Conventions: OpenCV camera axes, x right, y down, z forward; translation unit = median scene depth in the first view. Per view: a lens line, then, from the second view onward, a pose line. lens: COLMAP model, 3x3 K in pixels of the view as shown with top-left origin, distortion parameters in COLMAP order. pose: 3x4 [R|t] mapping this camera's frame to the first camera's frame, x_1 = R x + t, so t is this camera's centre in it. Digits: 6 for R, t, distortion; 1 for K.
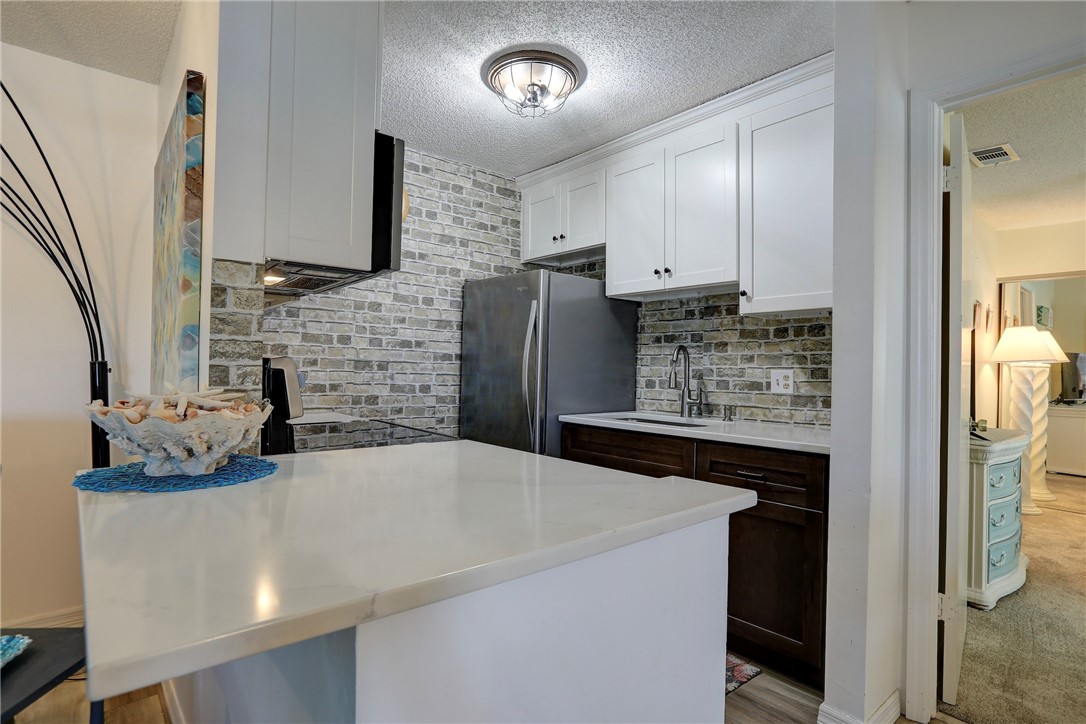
lens RADIAL K [[555.7, 0, 543.0], [0, 555.7, 362.0], [0, 0, 1]] dist [-0.059668, 0.000221]
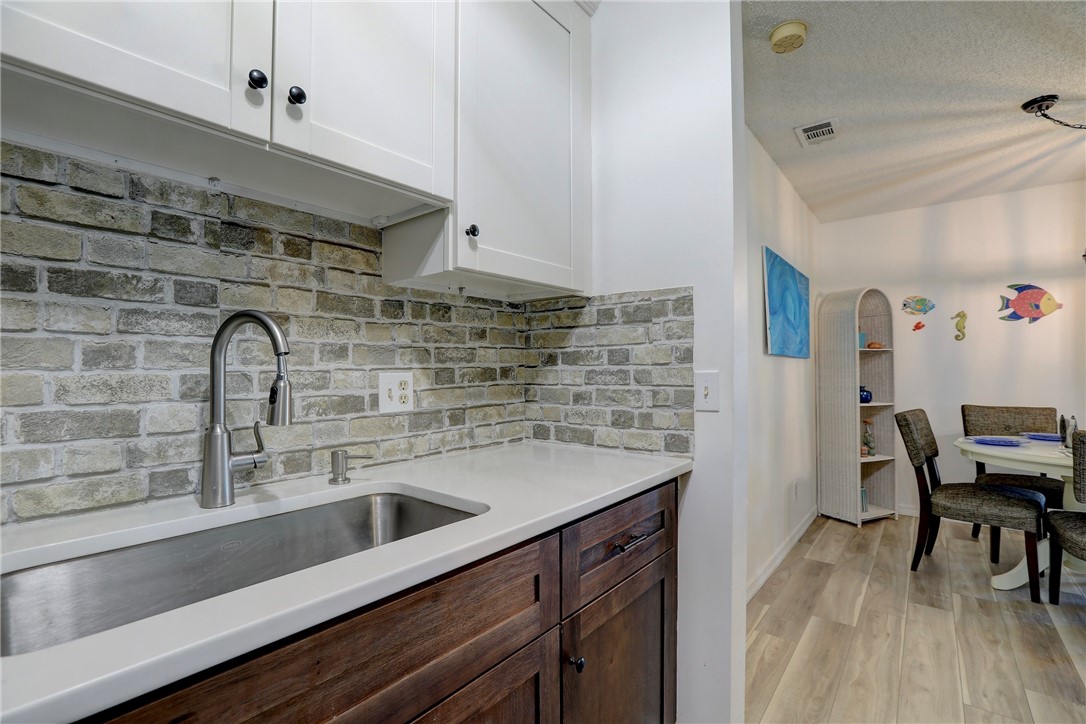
lens RADIAL K [[491.8, 0, 545.4], [0, 491.8, 363.1], [0, 0, 1]] dist [-0.058184, 0.022883]
pose [[-0.190286, -0.003534, 0.981722, -0.095315], [-0.006690, 0.999975, 0.002303, 0.002110], [-0.981706, -0.006129, -0.190305, 0.824259]]
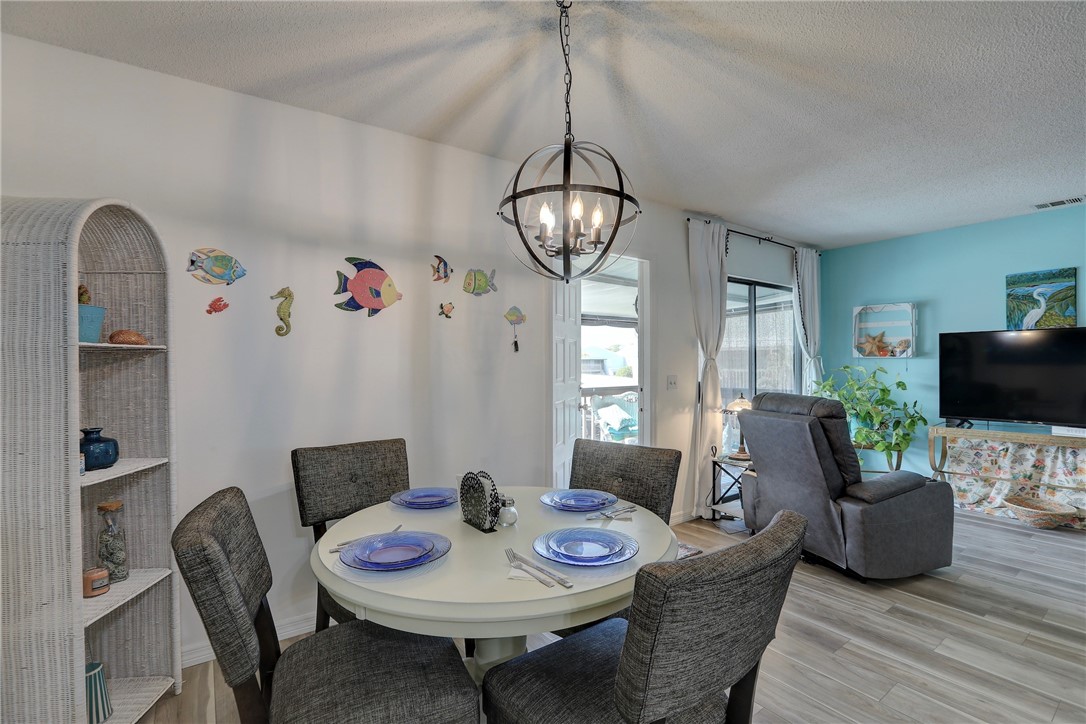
lens RADIAL K [[491.8, 0, 545.4], [0, 491.8, 363.1], [0, 0, 1]] dist [-0.058184, 0.022883]
pose [[-0.996245, -0.011882, 0.085760, 0.422002], [-0.012537, 0.999896, -0.007102, -0.017900], [-0.085667, -0.008151, -0.996291, 0.269962]]
